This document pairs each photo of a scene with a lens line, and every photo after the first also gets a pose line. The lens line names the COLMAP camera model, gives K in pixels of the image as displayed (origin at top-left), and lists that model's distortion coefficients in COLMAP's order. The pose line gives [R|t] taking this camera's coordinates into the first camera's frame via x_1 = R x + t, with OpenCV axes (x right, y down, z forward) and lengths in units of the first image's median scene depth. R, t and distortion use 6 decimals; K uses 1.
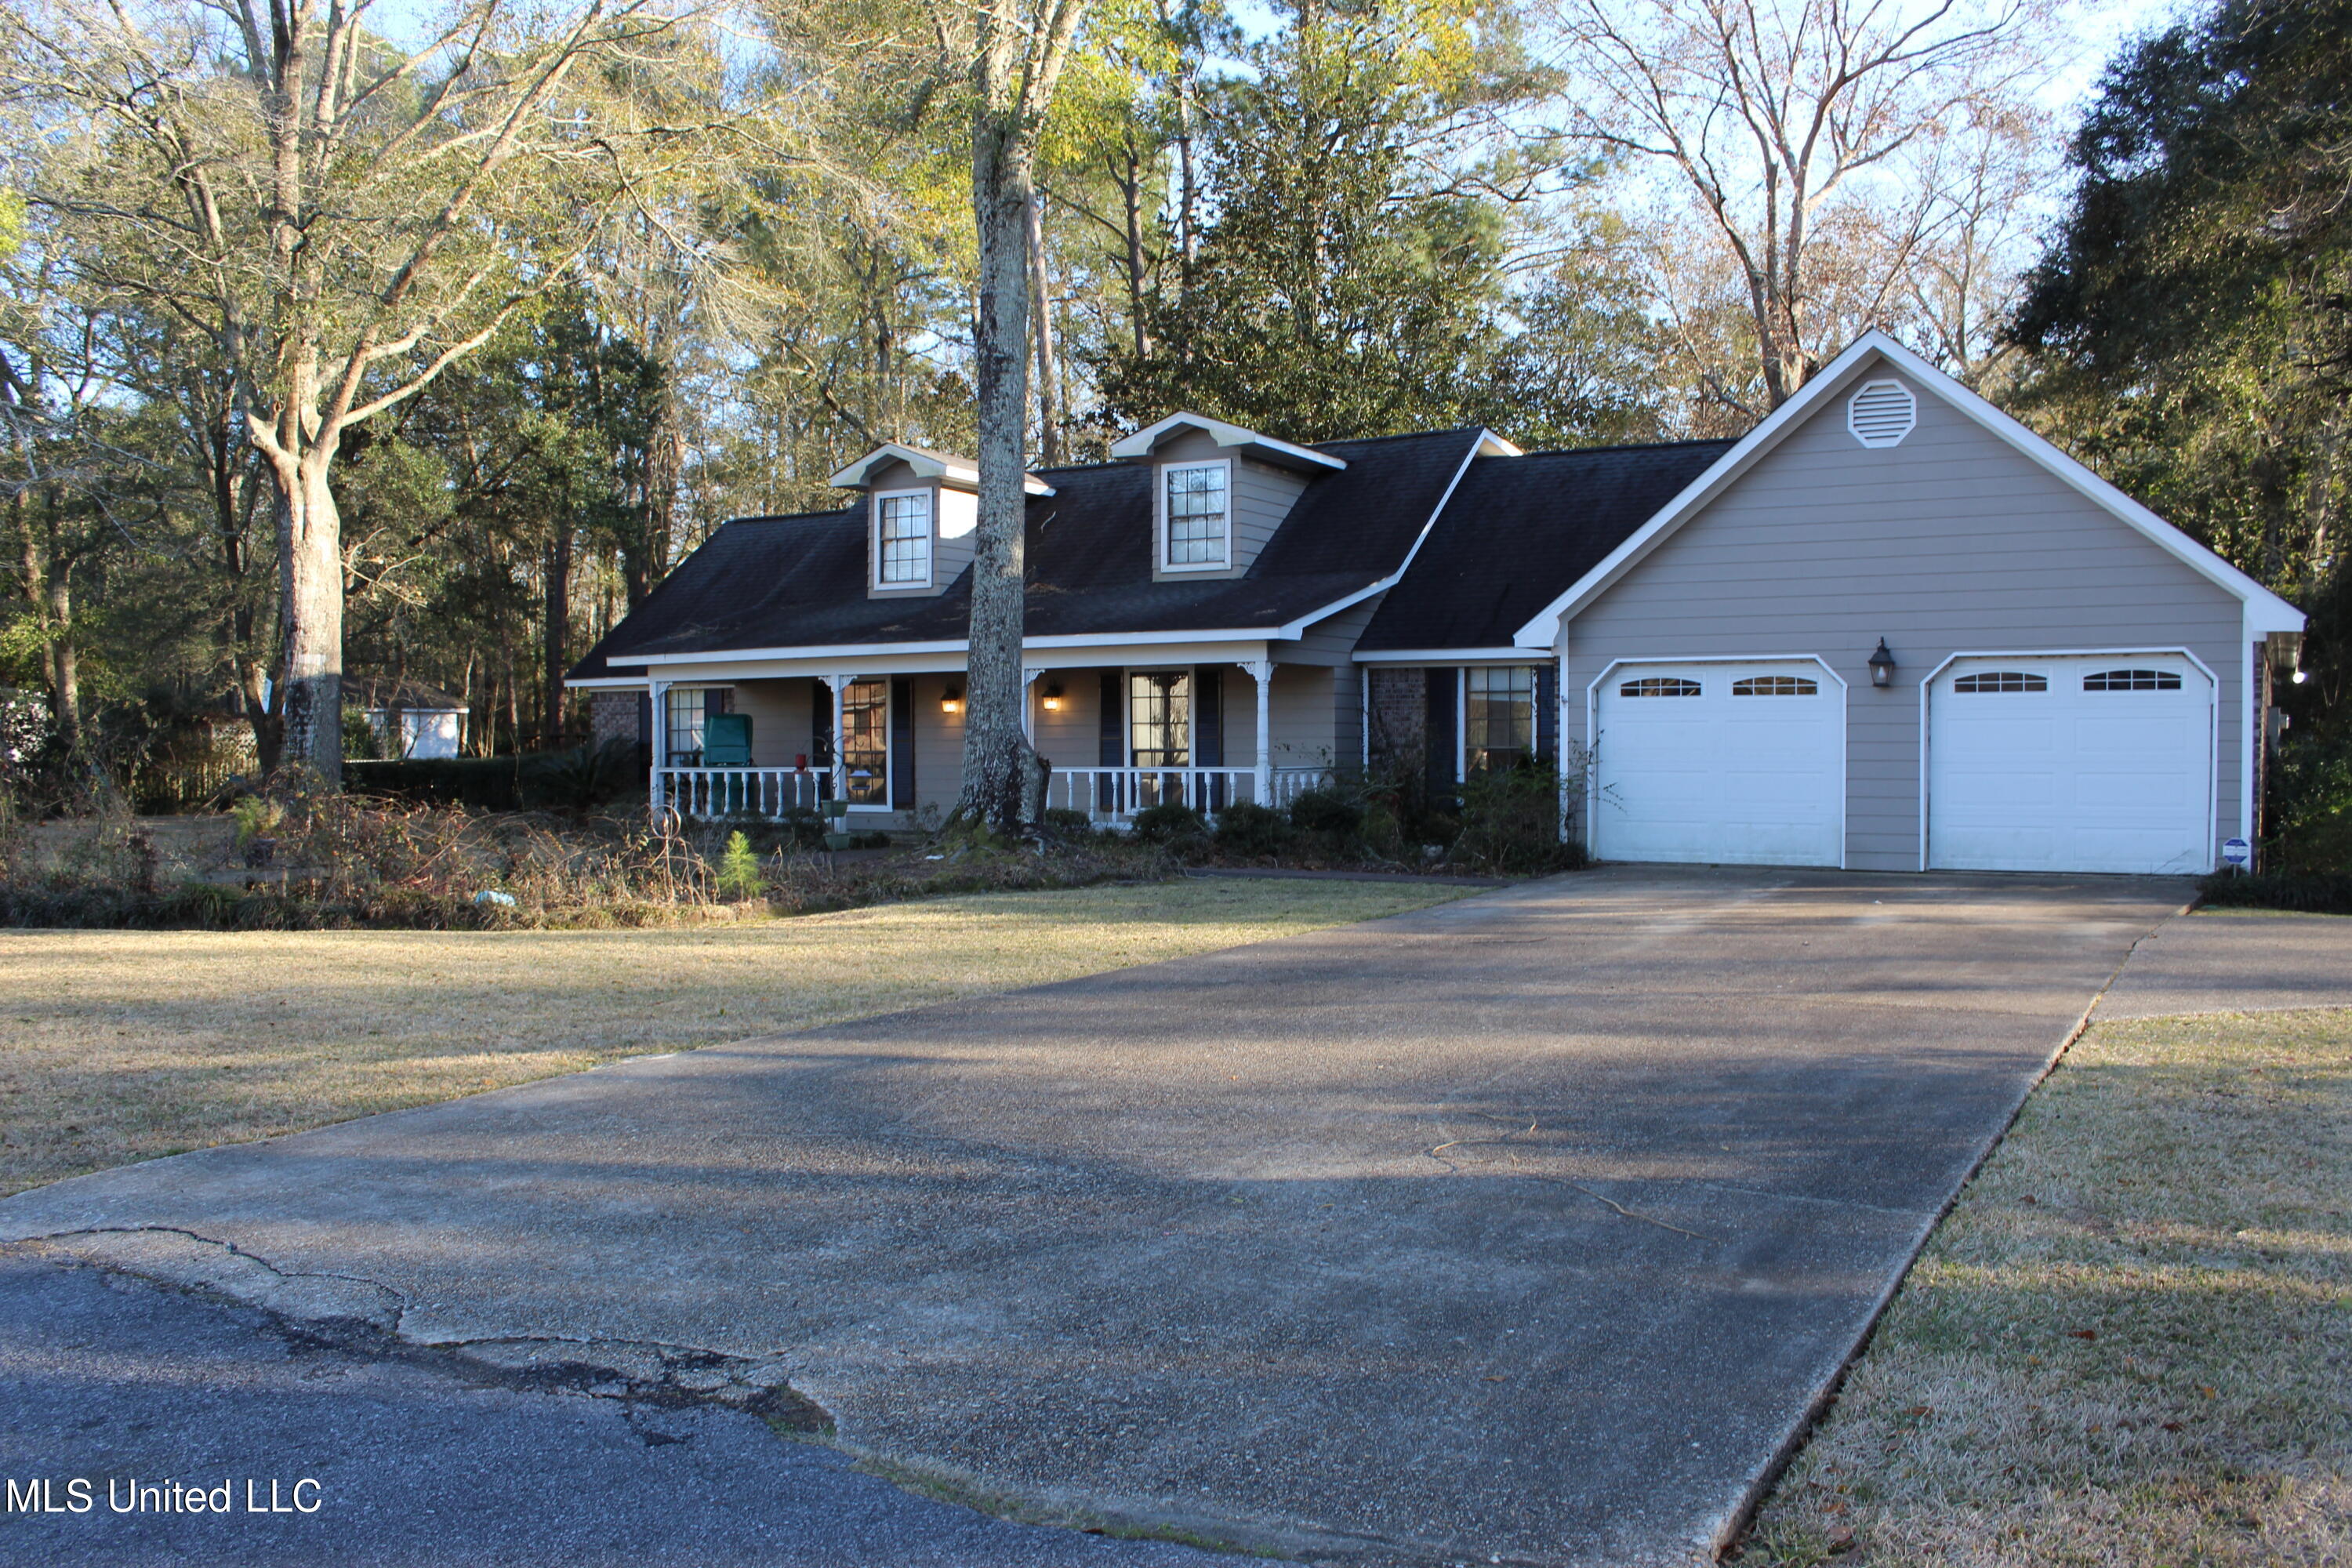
lens RADIAL K [[1985.7, 0, 1176.0], [0, 1985.7, 784.0], [0, 0, 1]] dist [-0.146669, 0.130043]
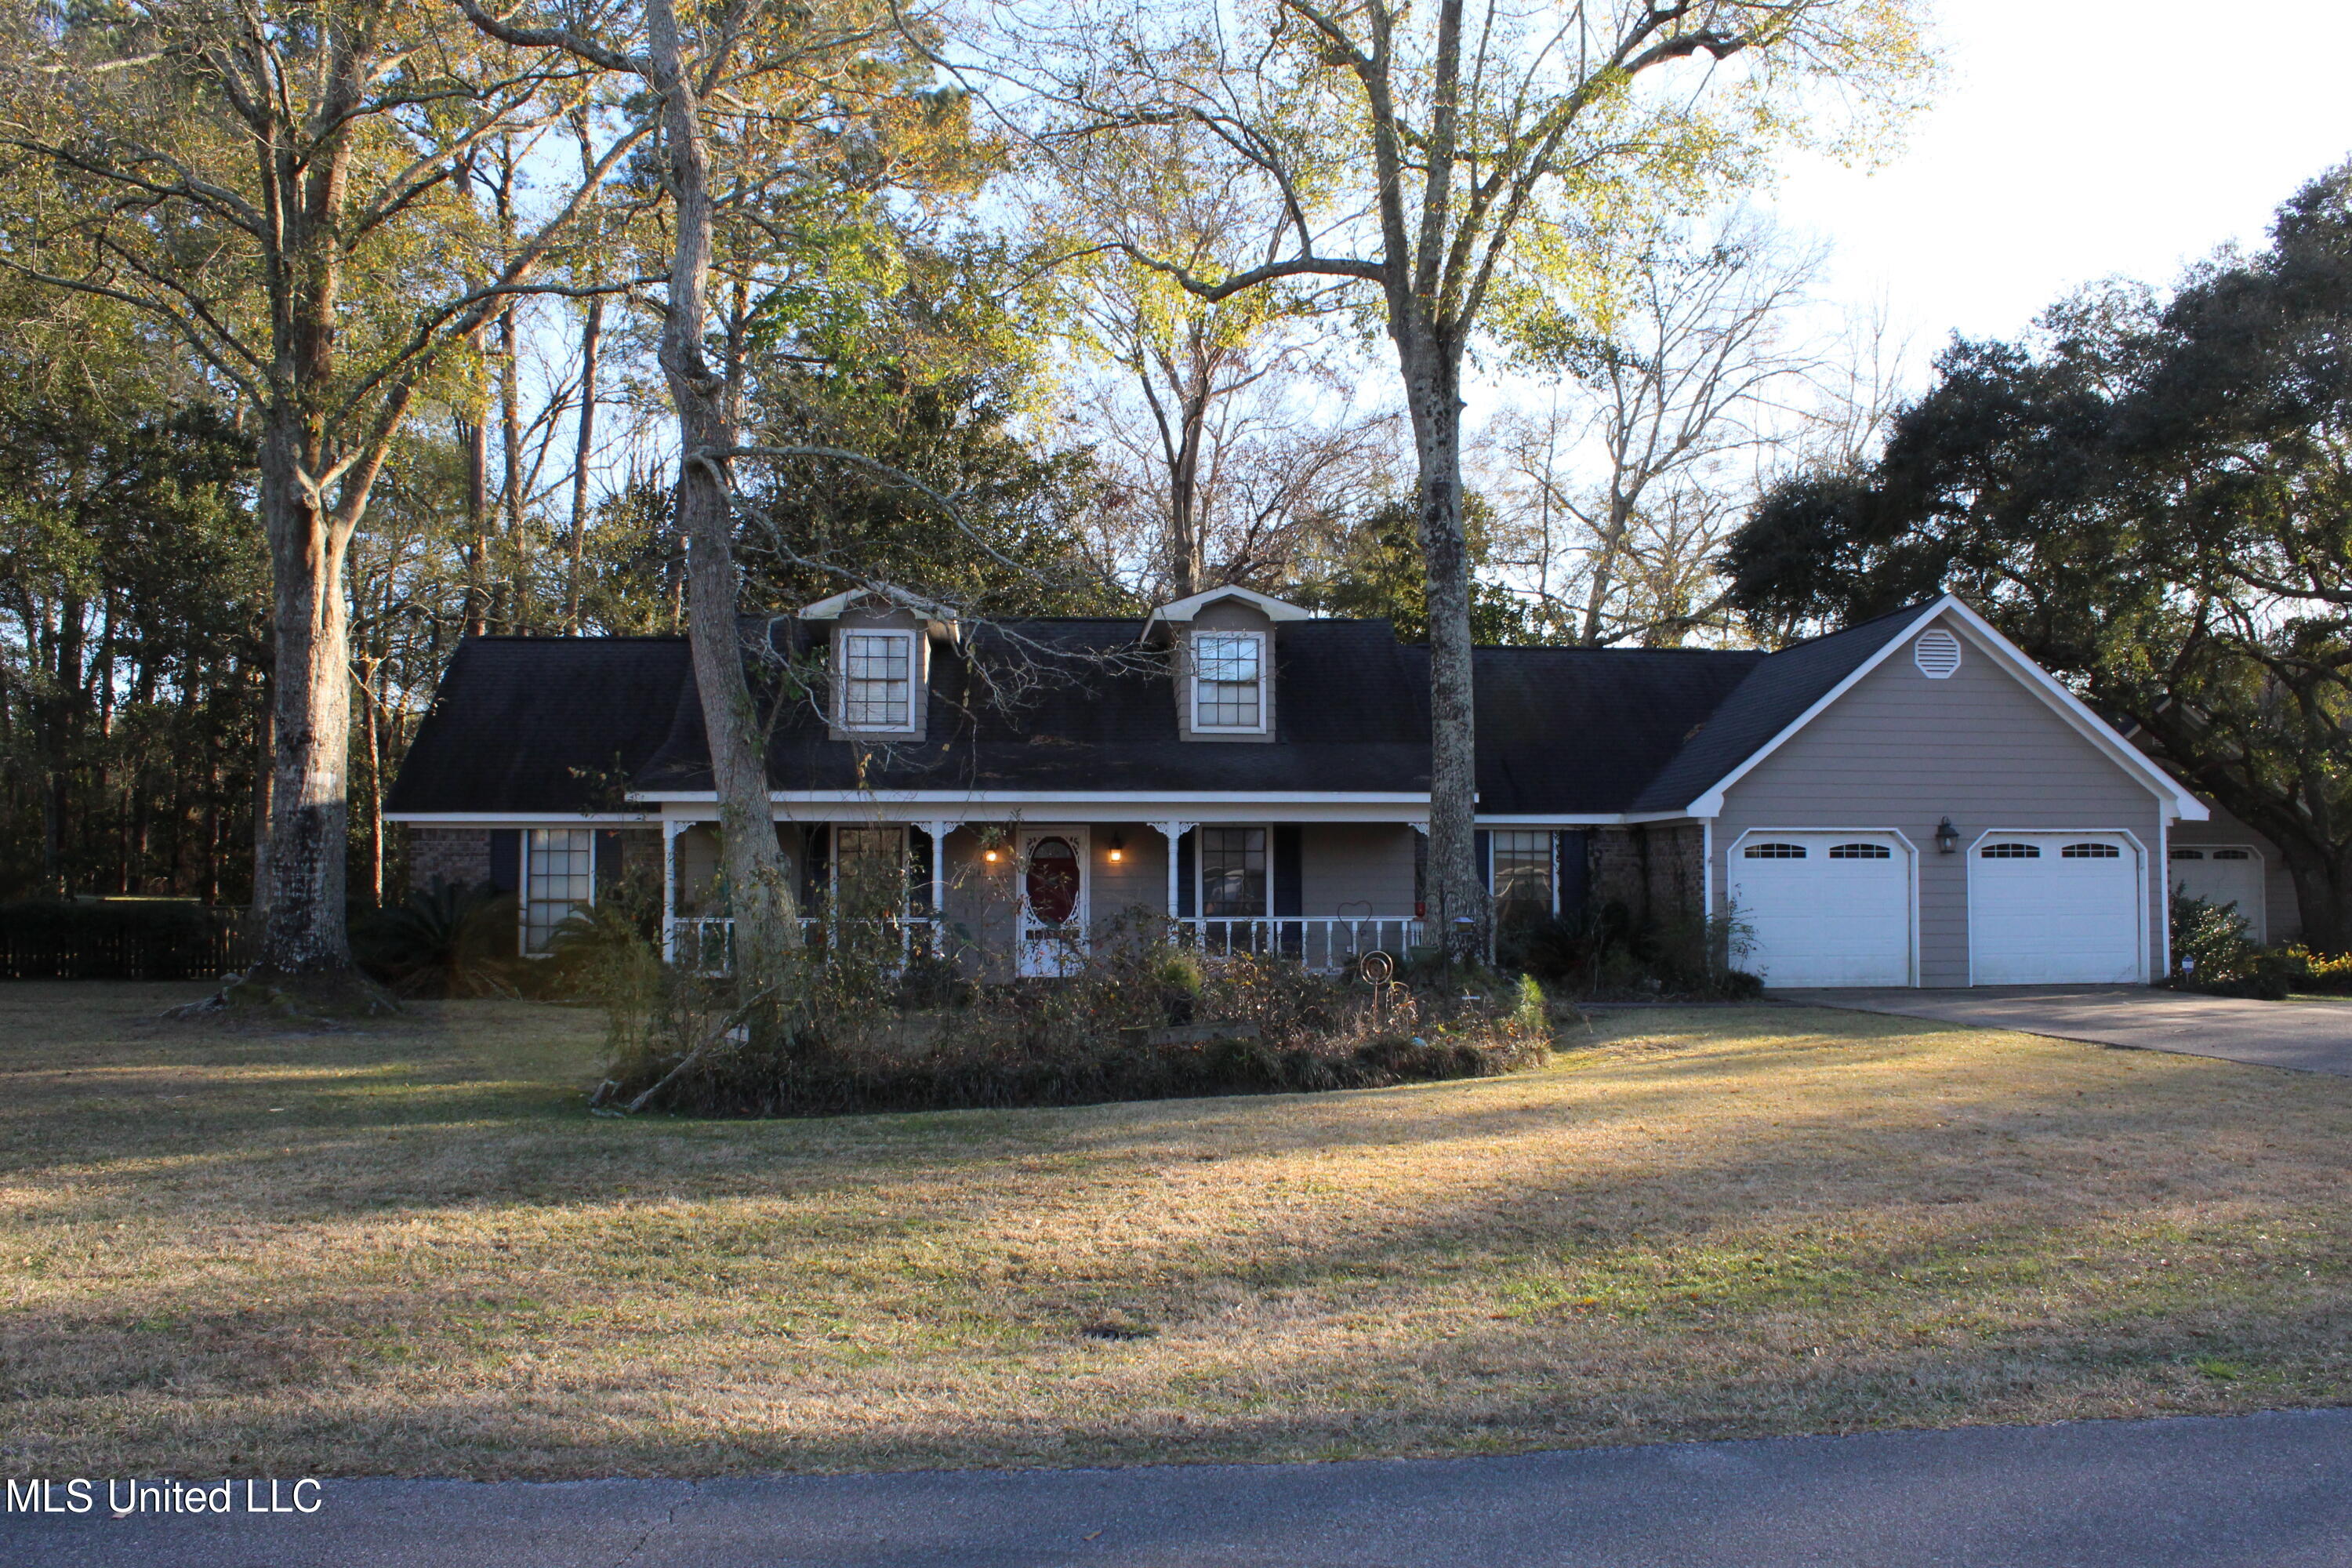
lens RADIAL K [[1985.7, 0, 1176.0], [0, 1985.7, 784.0], [0, 0, 1]] dist [-0.146669, 0.130043]
pose [[0.809453, 0.039952, 0.585824, -0.701036], [0.008905, 0.996733, -0.080279, 0.005406], [-0.587117, 0.070199, 0.806453, 0.171431]]
